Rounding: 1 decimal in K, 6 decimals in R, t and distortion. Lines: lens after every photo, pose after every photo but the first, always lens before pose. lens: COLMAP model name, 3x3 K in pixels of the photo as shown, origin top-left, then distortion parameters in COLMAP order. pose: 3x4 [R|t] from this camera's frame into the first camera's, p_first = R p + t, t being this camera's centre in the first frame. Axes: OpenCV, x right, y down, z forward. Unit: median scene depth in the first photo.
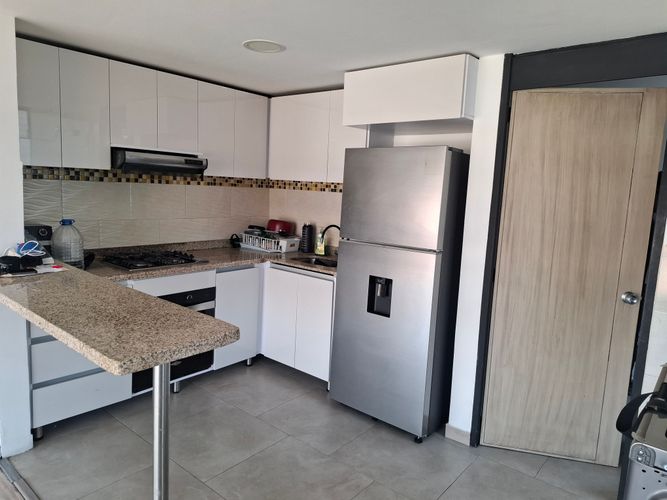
lens RADIAL K [[461.7, 0, 329.8], [0, 461.7, 243.5], [0, 0, 1]] dist [0.108395, -0.128160]
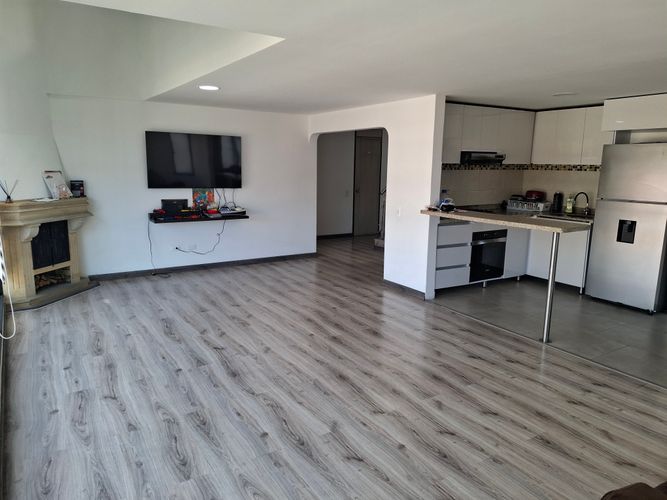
lens RADIAL K [[461.7, 0, 329.8], [0, 461.7, 243.5], [0, 0, 1]] dist [0.108395, -0.128160]
pose [[0.949953, 0.019821, -0.311763, -0.355561], [-0.008767, 0.999284, 0.036818, 0.095457], [0.312270, -0.032243, 0.949446, -0.910130]]
